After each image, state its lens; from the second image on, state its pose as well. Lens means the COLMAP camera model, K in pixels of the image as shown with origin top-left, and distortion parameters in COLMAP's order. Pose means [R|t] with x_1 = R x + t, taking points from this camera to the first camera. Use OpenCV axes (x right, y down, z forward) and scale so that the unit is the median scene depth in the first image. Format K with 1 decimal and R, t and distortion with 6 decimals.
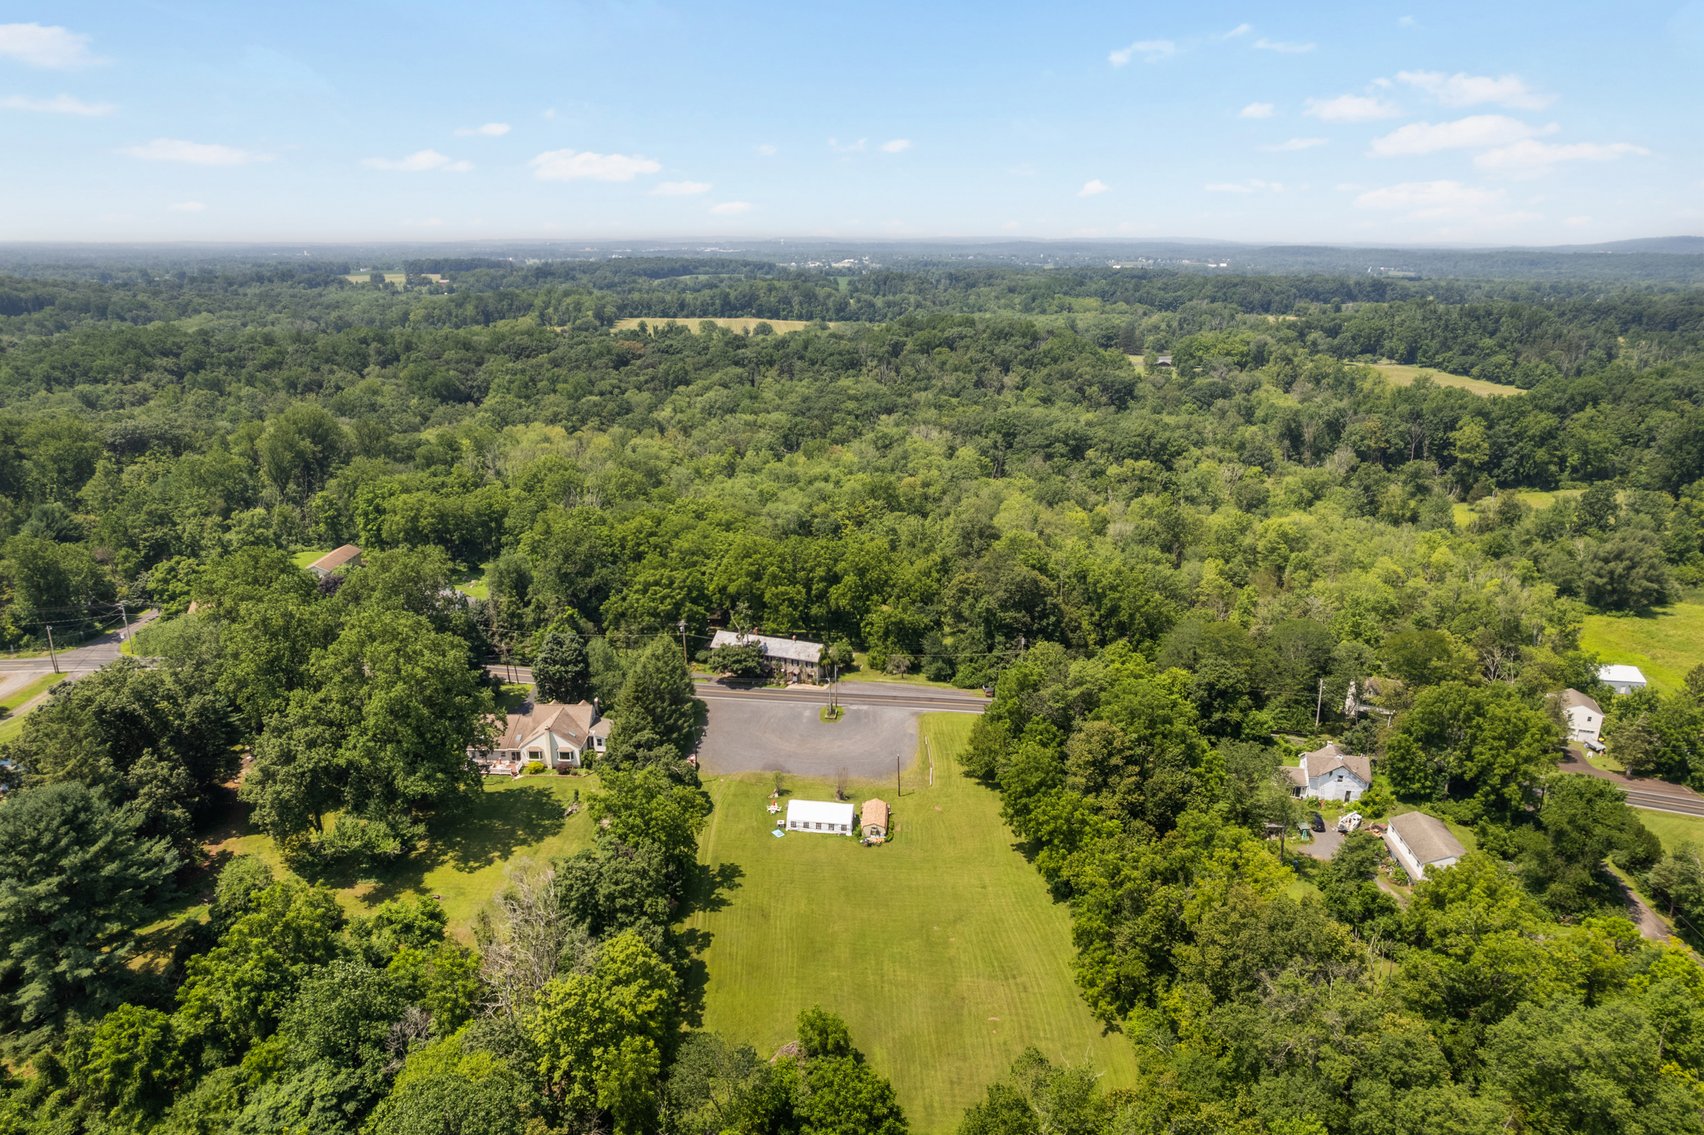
lens RADIAL K [[1082.7, 0, 852.0], [0, 1082.7, 567.5], [0, 0, 1]] dist [-0.074662, 0.065962]
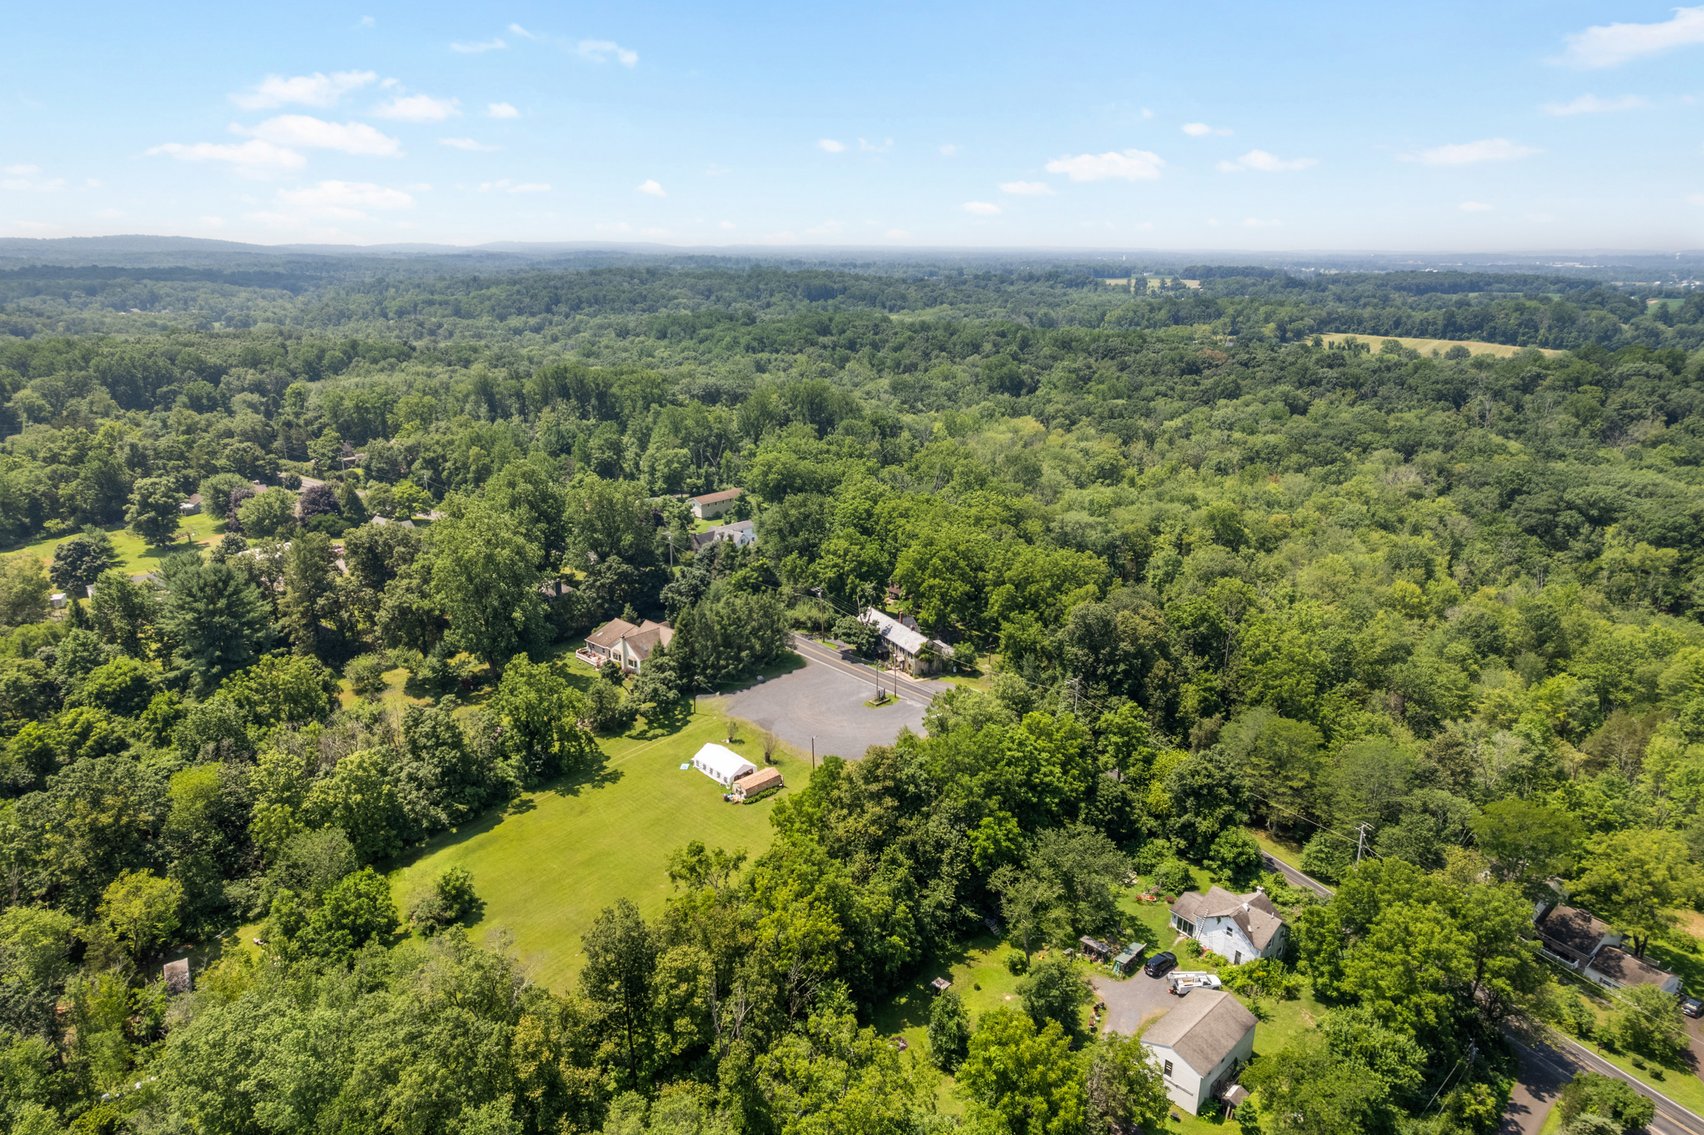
lens RADIAL K [[1082.7, 0, 852.0], [0, 1082.7, 567.5], [0, 0, 1]] dist [-0.074662, 0.065962]
pose [[0.755604, 0.186147, -0.628022, 0.119940], [-0.191184, 0.979696, 0.060361, -0.009190], [0.626507, 0.074459, 0.775851, 0.037586]]
